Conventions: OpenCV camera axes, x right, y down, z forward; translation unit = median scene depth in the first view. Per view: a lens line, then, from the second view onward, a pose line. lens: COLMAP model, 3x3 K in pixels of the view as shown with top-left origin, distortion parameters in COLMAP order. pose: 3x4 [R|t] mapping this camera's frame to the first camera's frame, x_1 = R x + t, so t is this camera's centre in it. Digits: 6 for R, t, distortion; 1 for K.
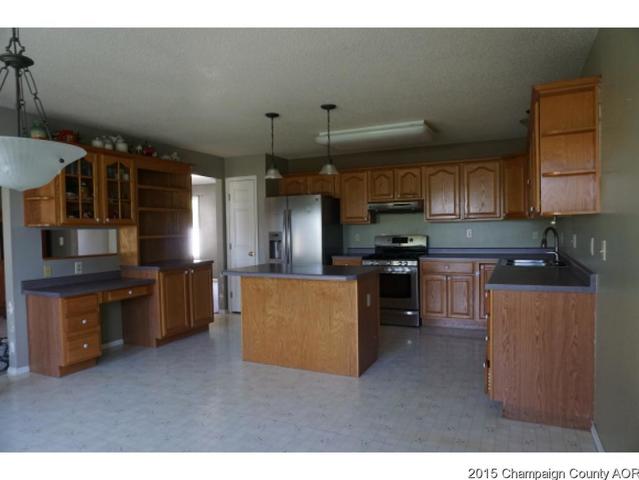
lens RADIAL K [[436.1, 0, 317.3], [0, 436.1, 242.2], [0, 0, 1]] dist [-0.030233, 0.006886]
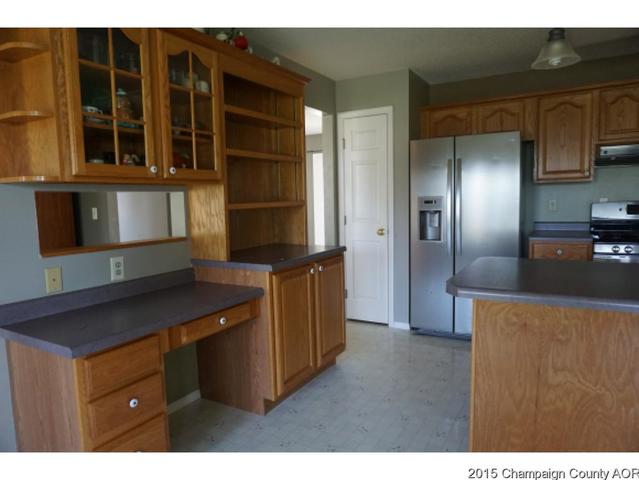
lens RADIAL K [[436.1, 0, 320.7], [0, 436.1, 237.3], [0, 0, 1]] dist [-0.030233, 0.006886]
pose [[0.997182, -0.002219, -0.074987, -0.263618], [0.006678, 0.998220, 0.059272, -0.004732], [0.074722, -0.059606, 0.995421, 0.490187]]
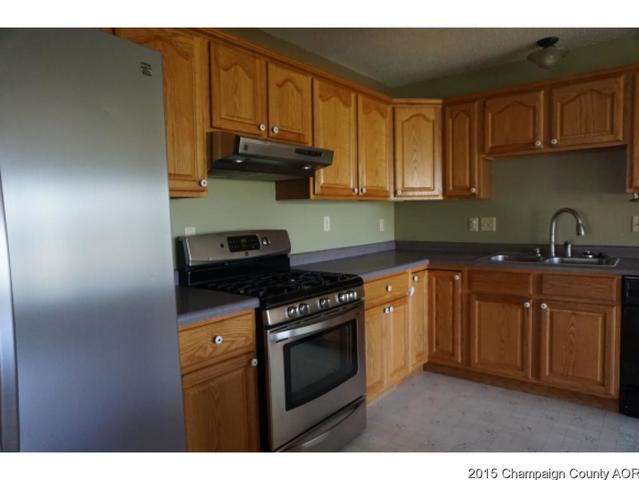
lens RADIAL K [[436.1, 0, 319.9], [0, 436.1, 241.6], [0, 0, 1]] dist [-0.030233, 0.006886]
pose [[0.221005, -0.045922, 0.974191, -0.239448], [0.051378, 0.998052, 0.035391, -0.021229], [-0.973918, 0.042230, 0.222934, 1.084745]]
